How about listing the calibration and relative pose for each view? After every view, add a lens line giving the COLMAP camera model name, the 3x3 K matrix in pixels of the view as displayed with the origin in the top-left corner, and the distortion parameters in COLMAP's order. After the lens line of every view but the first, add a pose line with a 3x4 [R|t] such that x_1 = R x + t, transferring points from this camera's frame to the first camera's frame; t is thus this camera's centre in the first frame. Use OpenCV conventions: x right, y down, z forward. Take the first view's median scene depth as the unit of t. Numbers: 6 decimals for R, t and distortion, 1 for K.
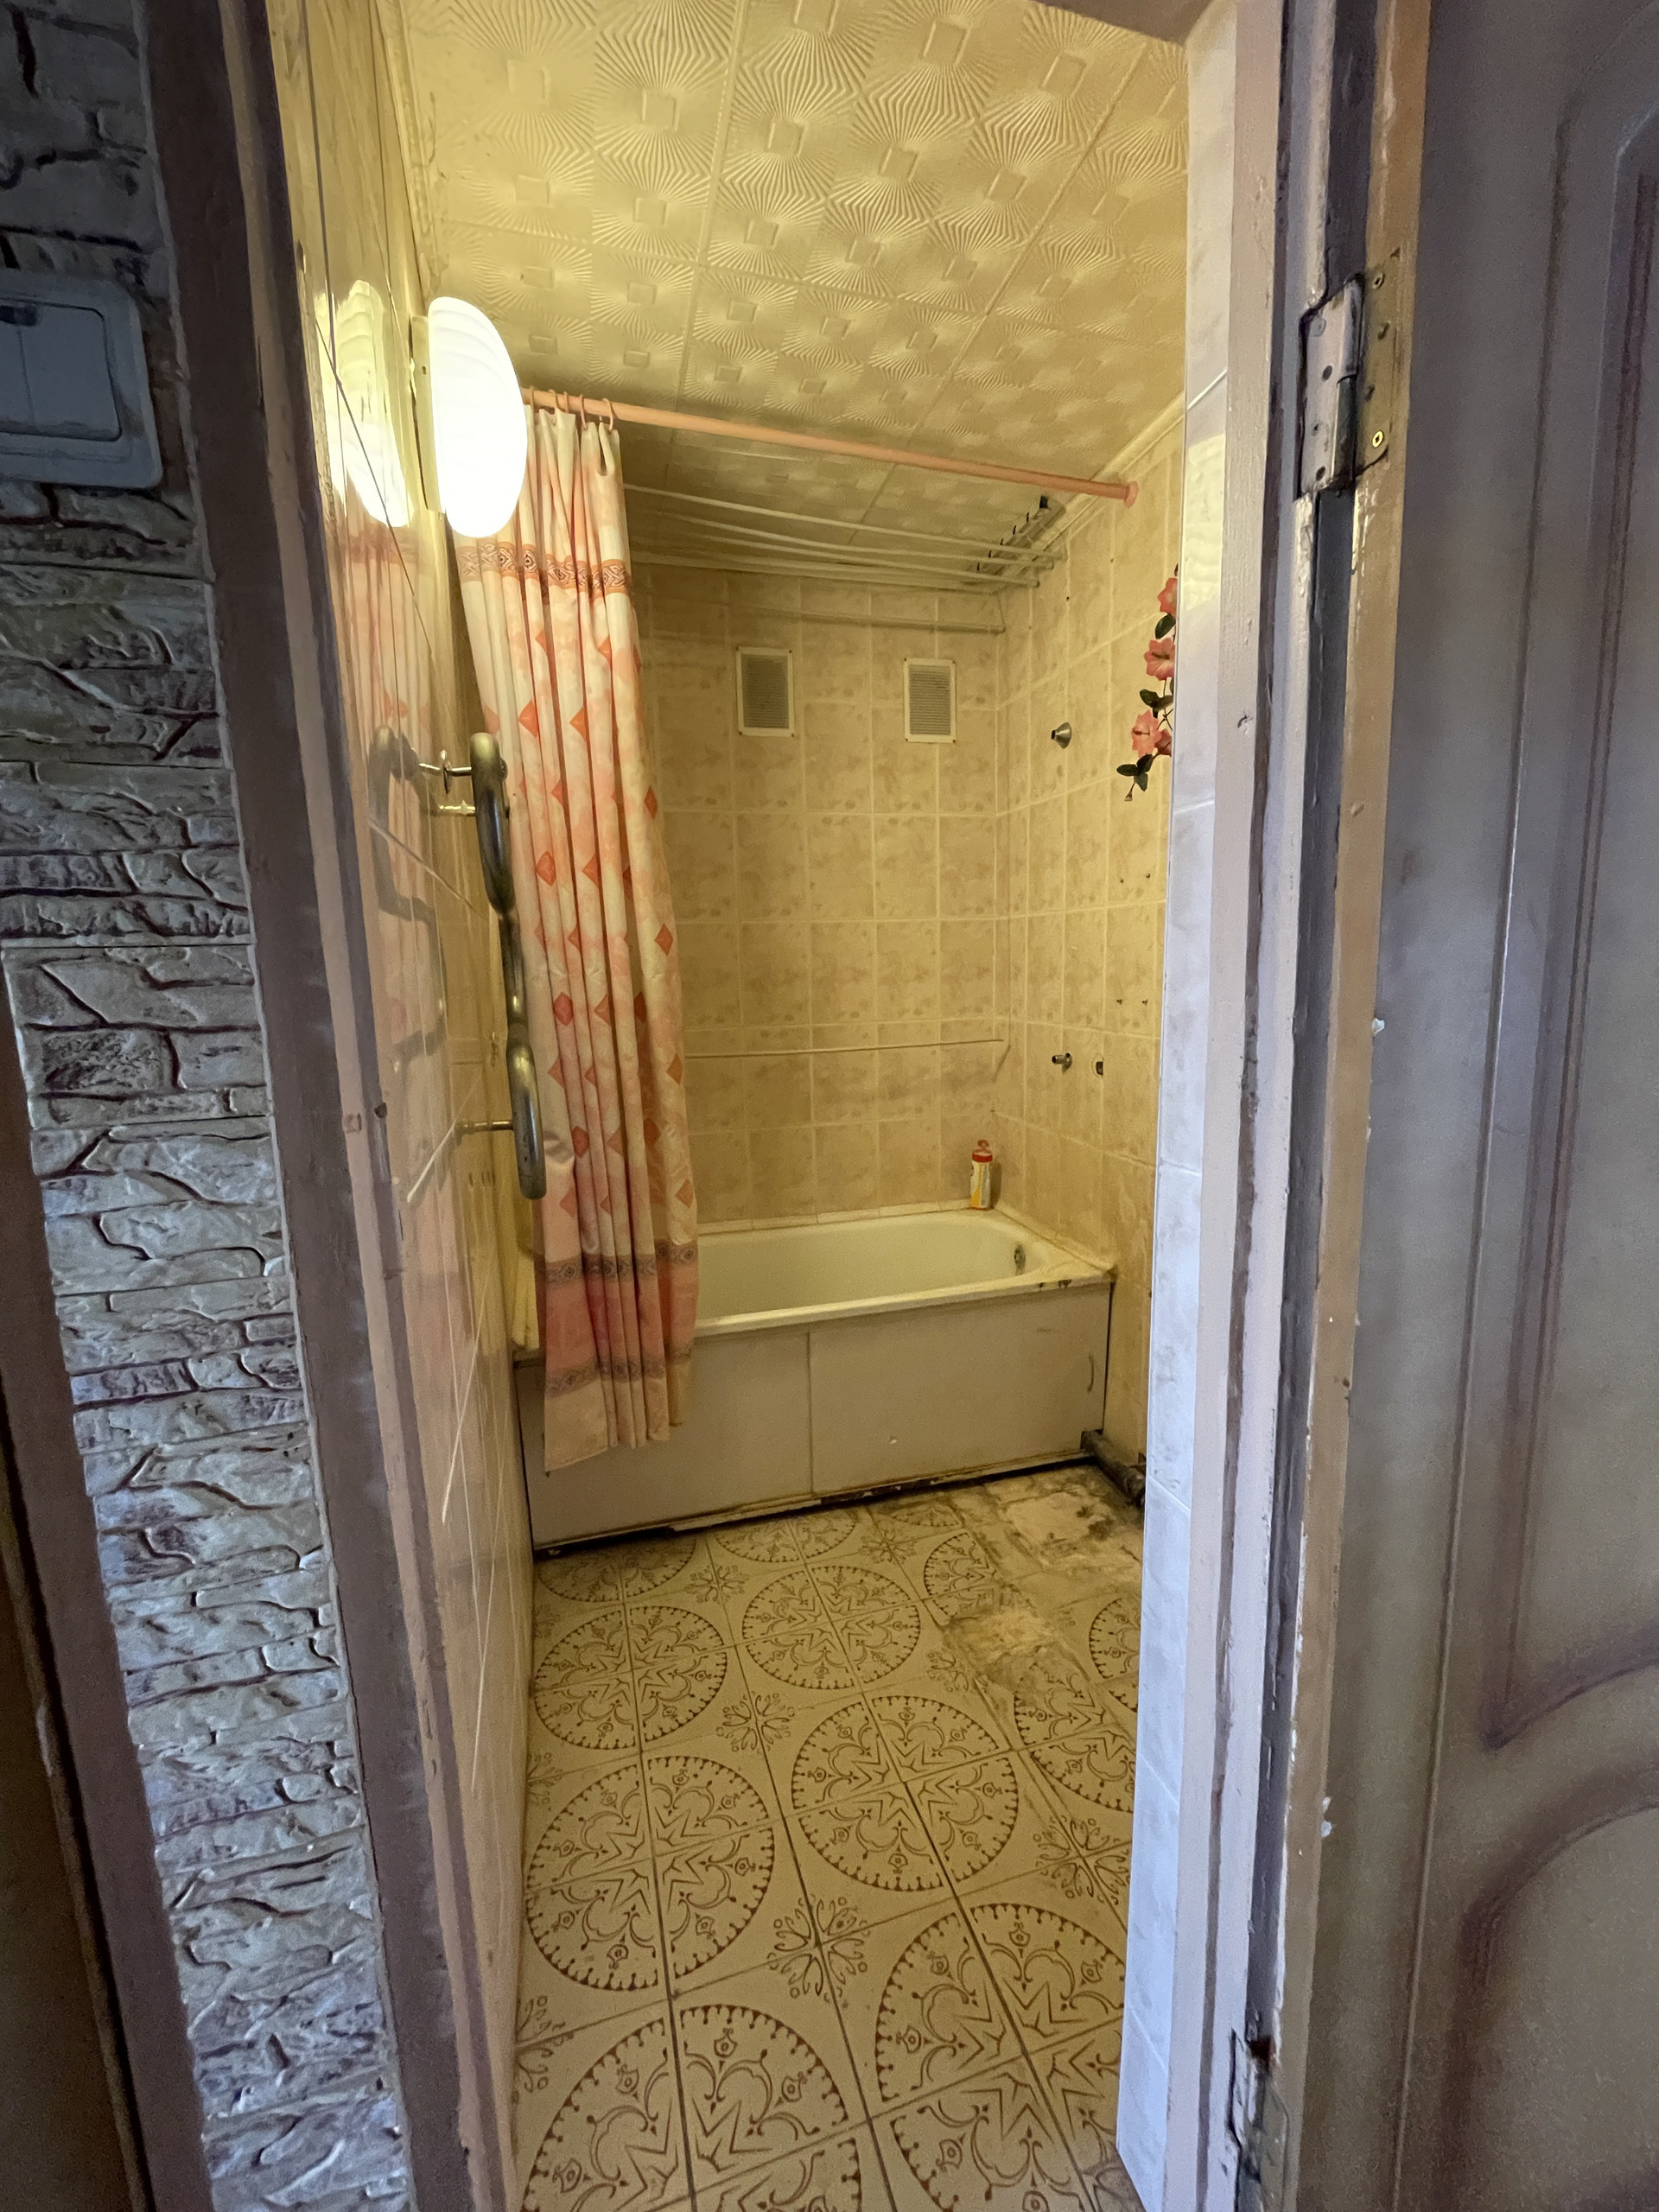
lens RADIAL K [[904.1, 0, 834.0], [0, 904.1, 1107.8], [0, 0, 1]] dist [-0.001651, 0.000081]
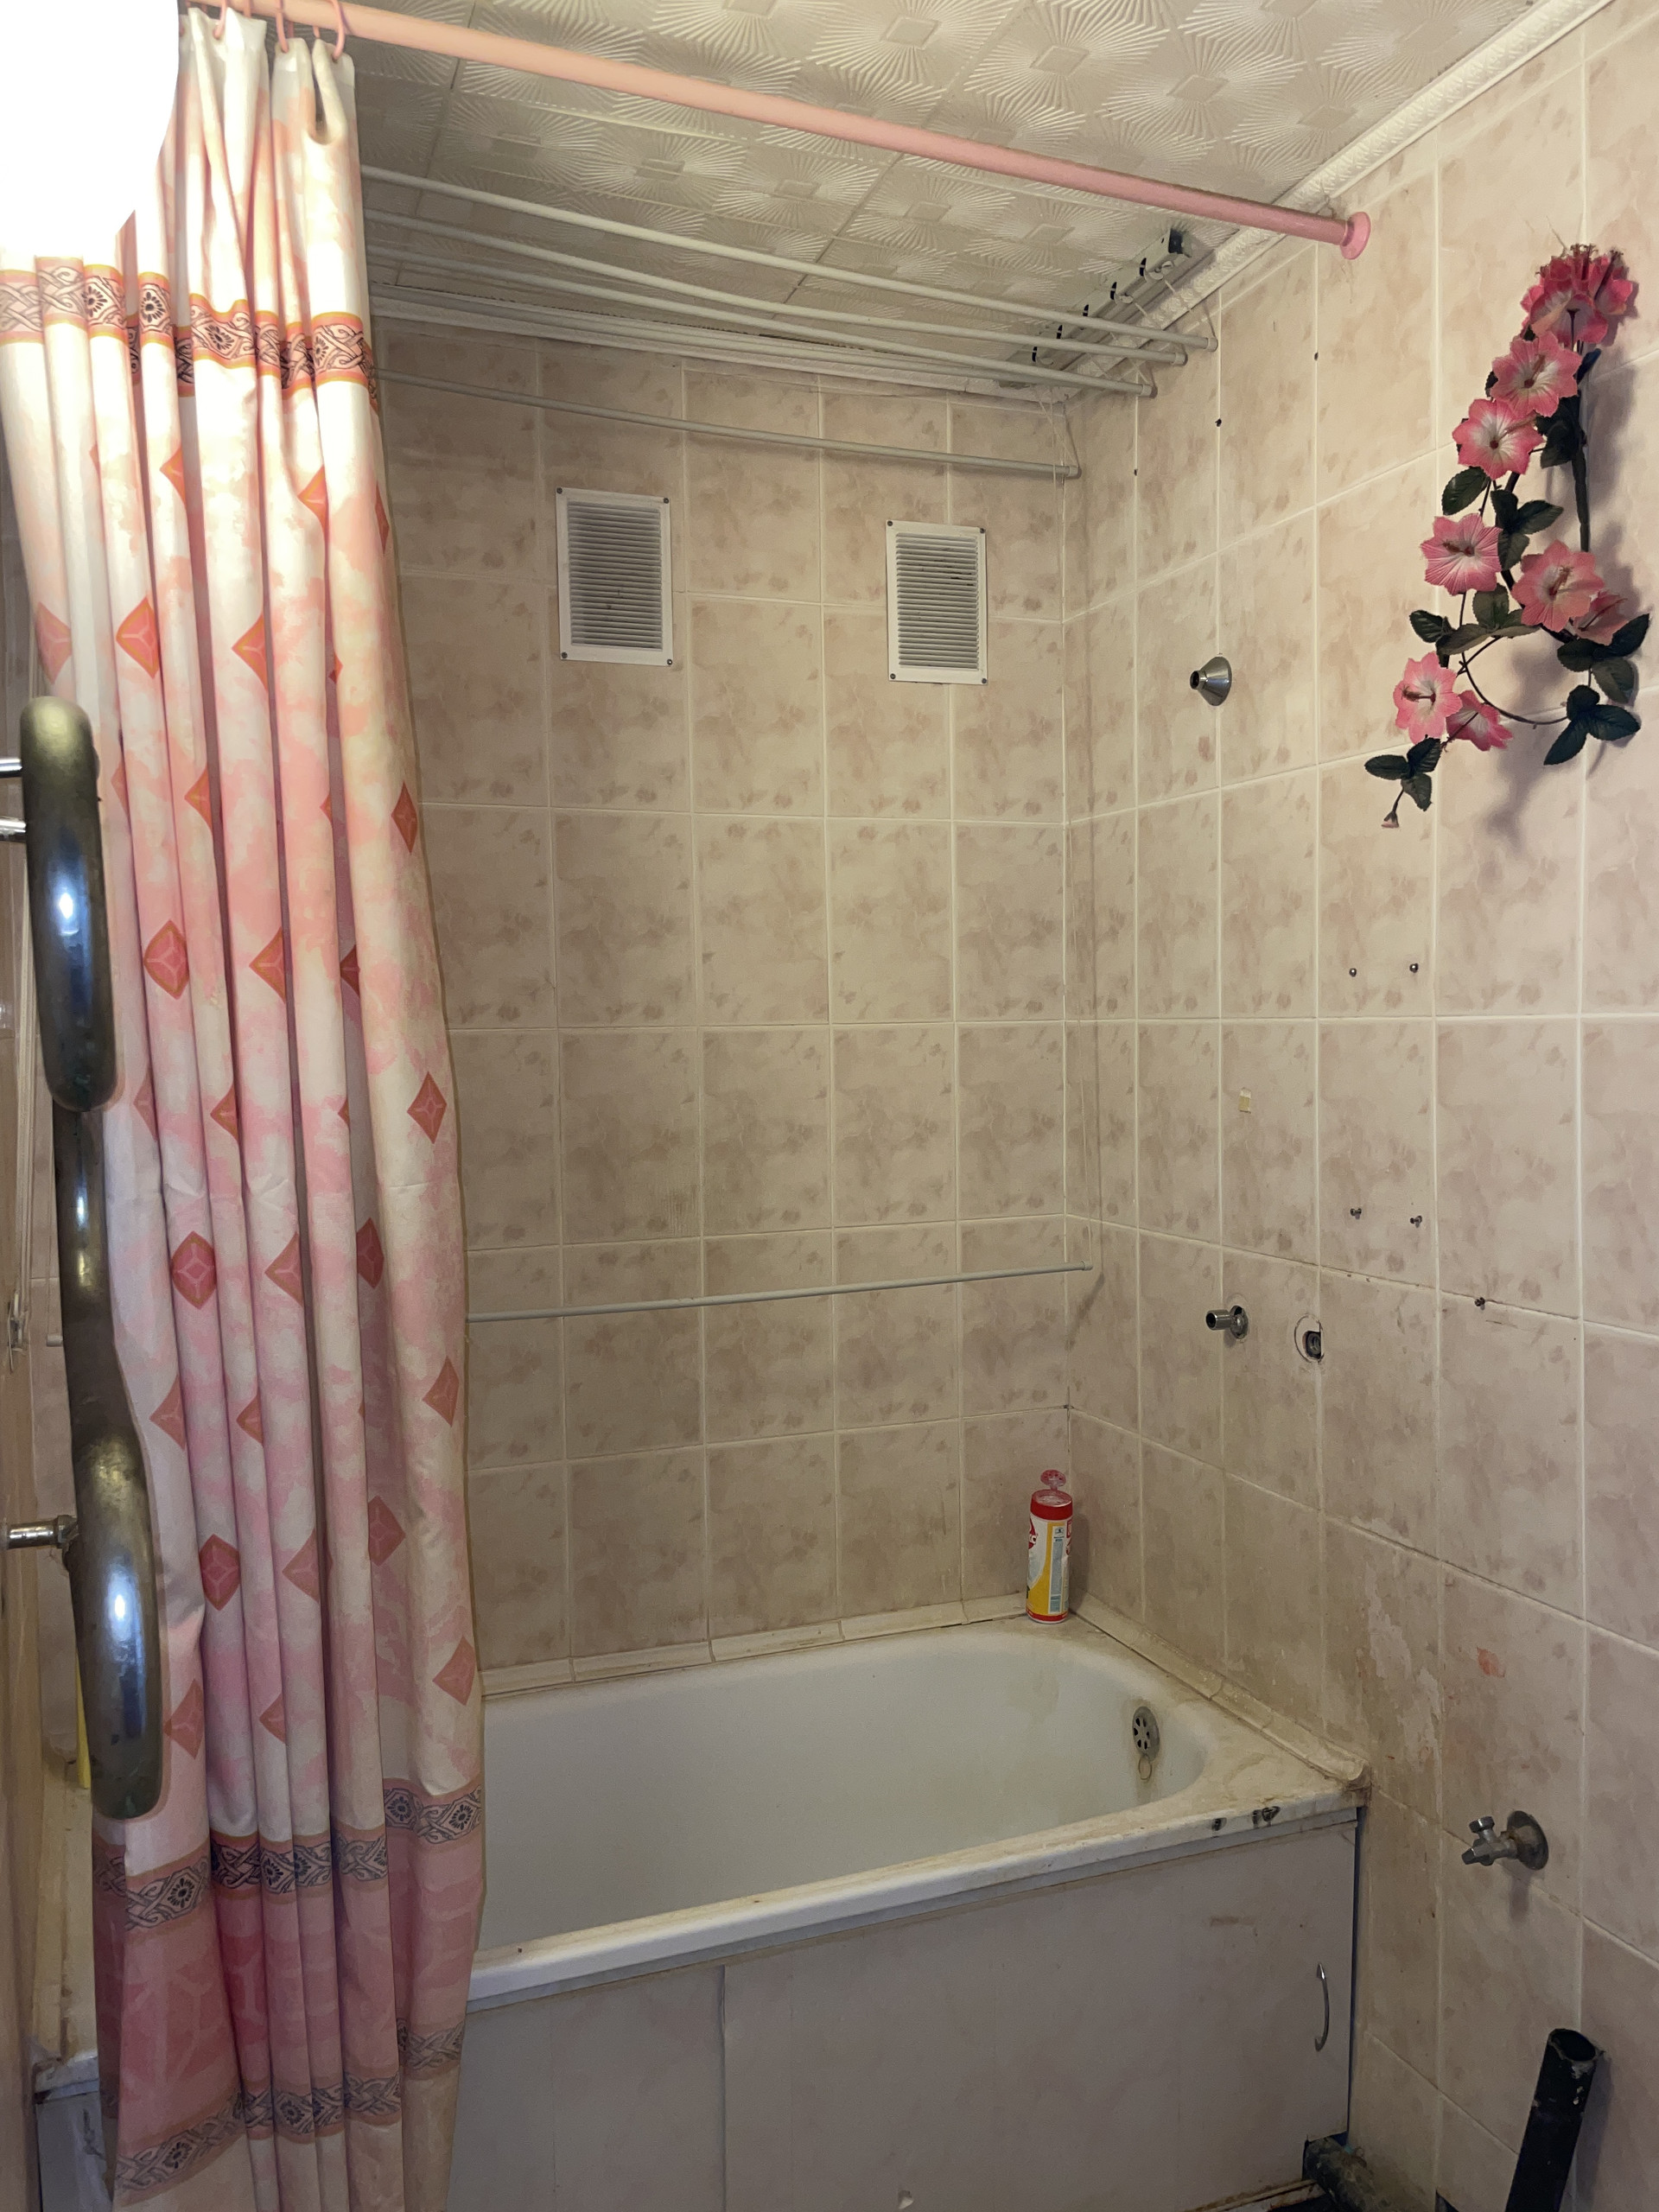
lens RADIAL K [[1692.9, 0, 829.5], [0, 1692.9, 1106.0], [0, 0, 1]] dist [0.105967, -0.143053]
pose [[0.995202, 0.002515, 0.097812, -0.058046], [0.008779, 0.993342, -0.114865, -0.071711], [-0.097450, 0.115173, 0.988554, 0.107059]]
